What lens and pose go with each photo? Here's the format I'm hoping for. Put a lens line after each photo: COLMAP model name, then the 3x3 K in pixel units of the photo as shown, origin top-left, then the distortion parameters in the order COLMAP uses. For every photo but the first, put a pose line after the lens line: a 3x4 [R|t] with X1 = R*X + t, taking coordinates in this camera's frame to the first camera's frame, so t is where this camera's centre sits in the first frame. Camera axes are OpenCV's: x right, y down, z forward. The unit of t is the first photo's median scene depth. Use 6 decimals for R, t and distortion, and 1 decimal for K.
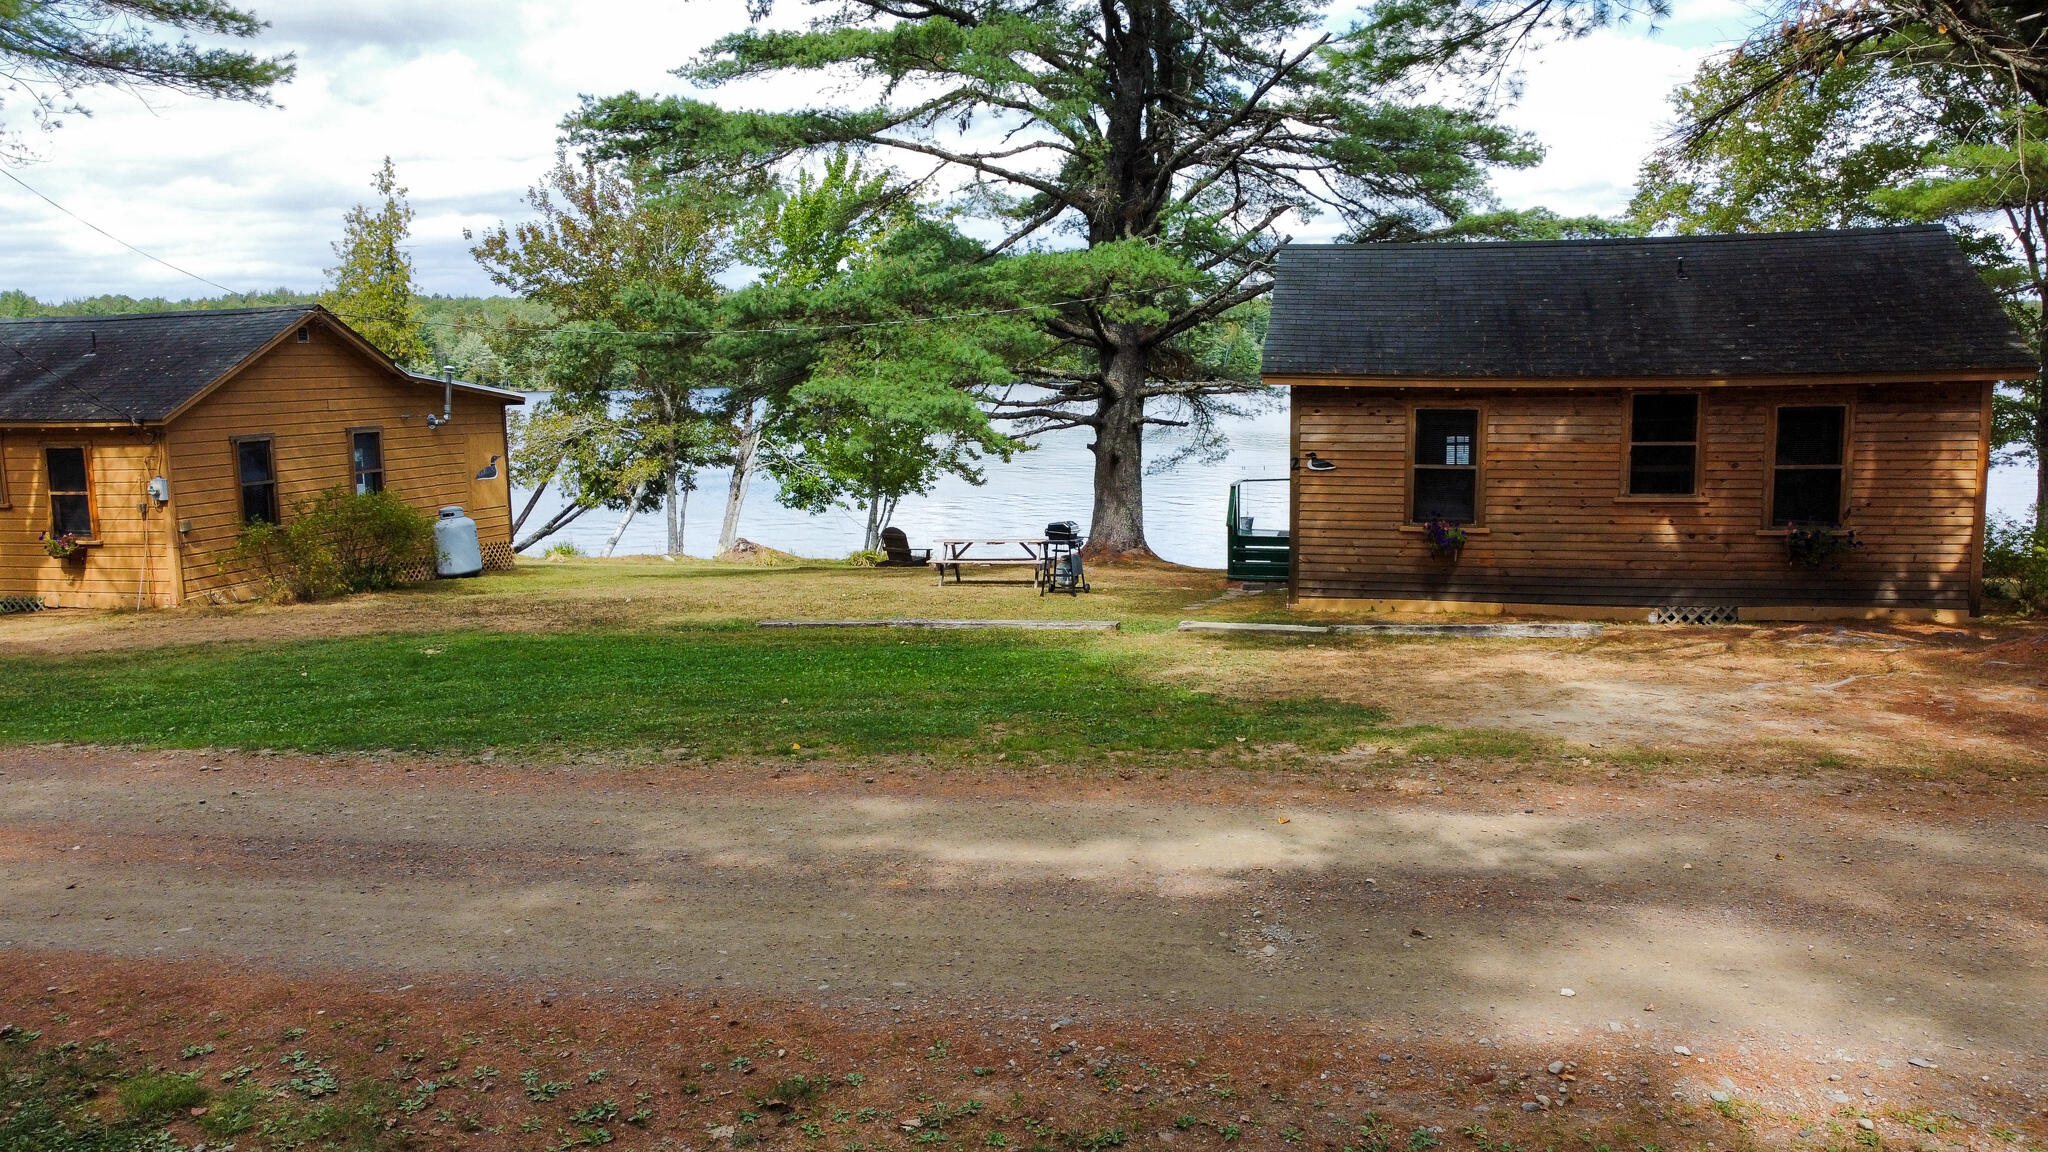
lens RADIAL K [[1587.7, 0, 1024.0], [0, 1587.7, 576.0], [0, 0, 1]] dist [-0.000036, -0.002630]
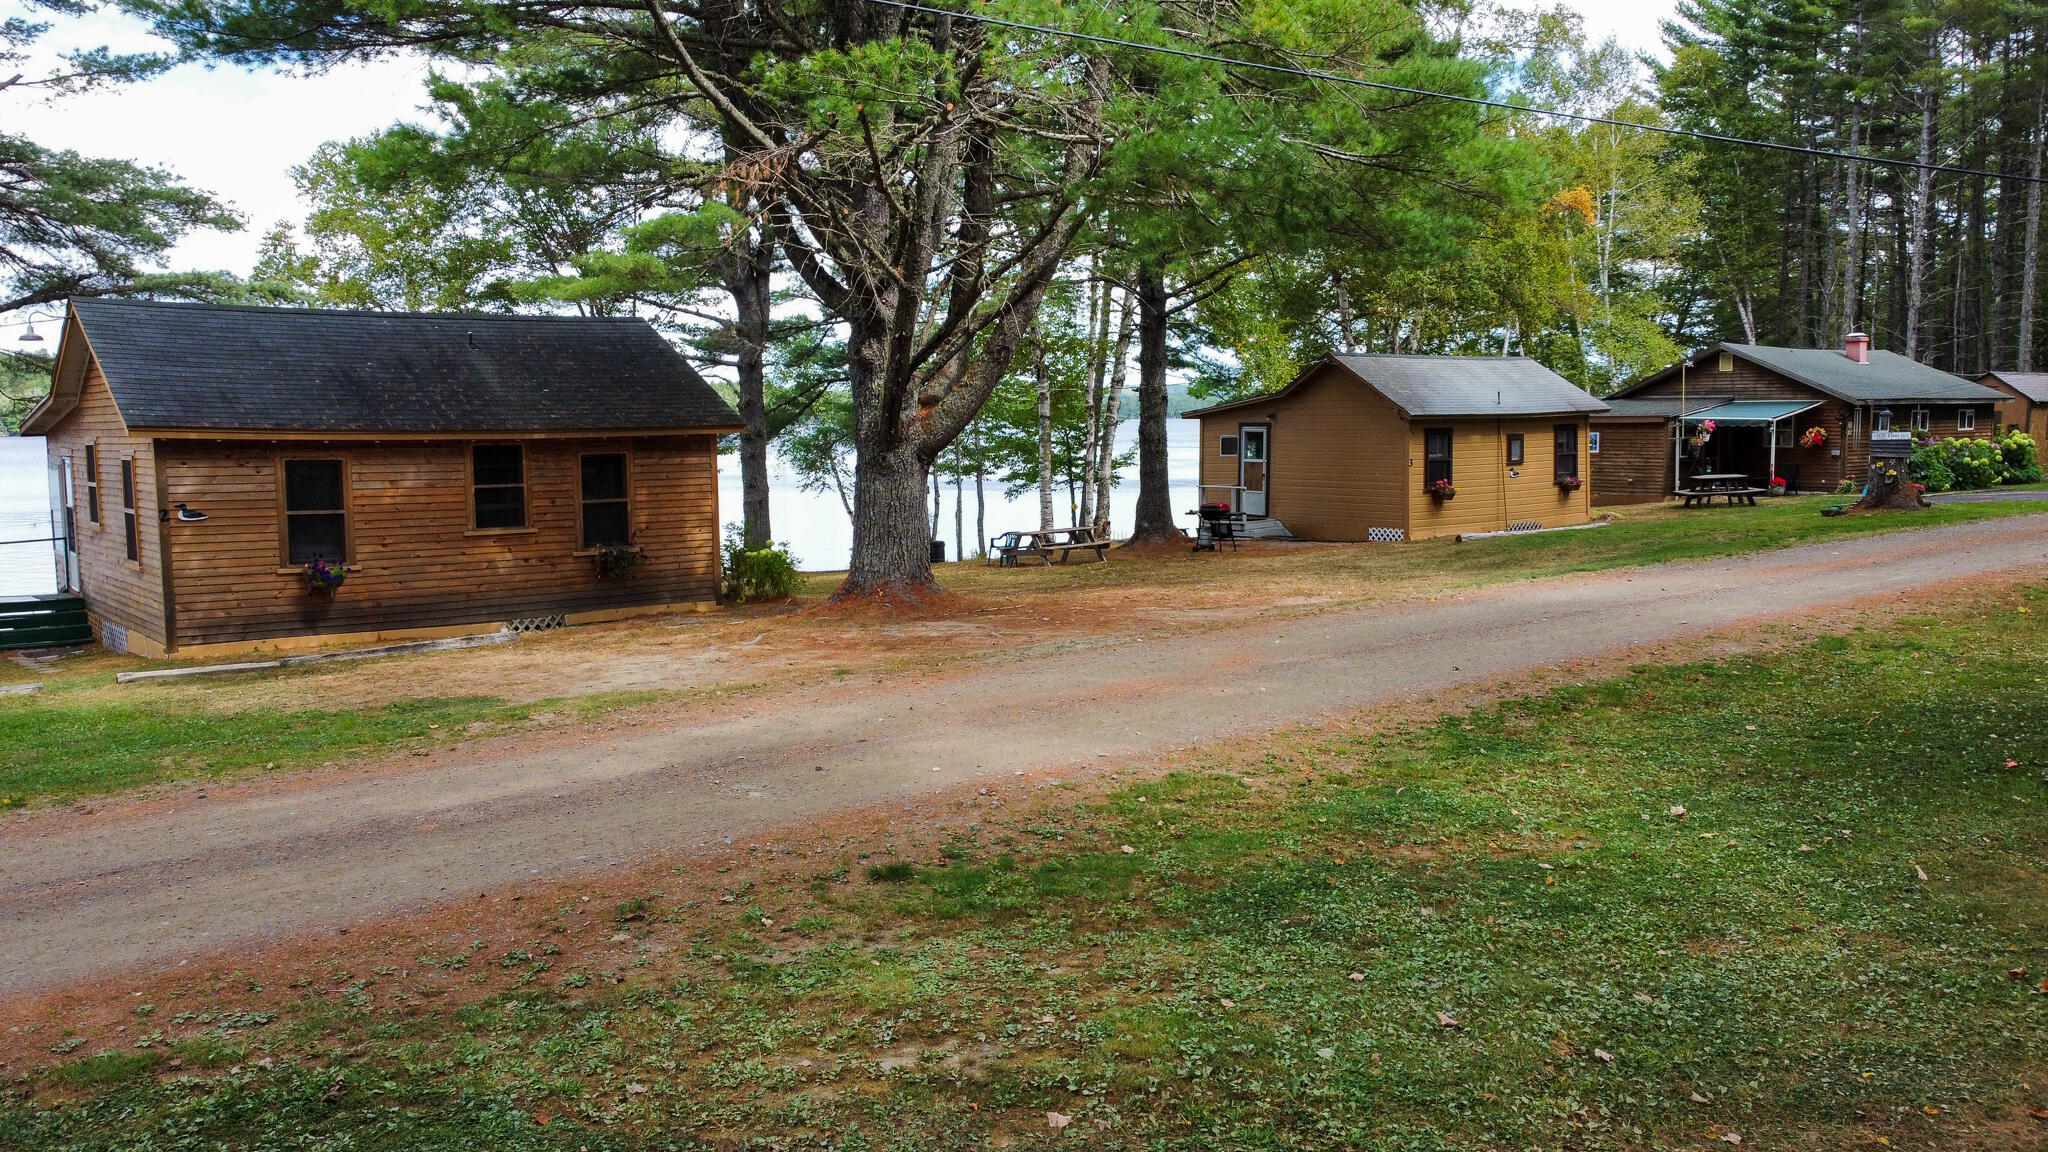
lens RADIAL K [[1587.7, 0, 1024.0], [0, 1587.7, 576.0], [0, 0, 1]] dist [-0.000036, -0.002630]
pose [[0.614284, -0.067997, 0.786150, -0.302527], [0.098166, 0.995126, 0.009367, 0.012830], [-0.782955, 0.071419, 0.617965, -0.056977]]
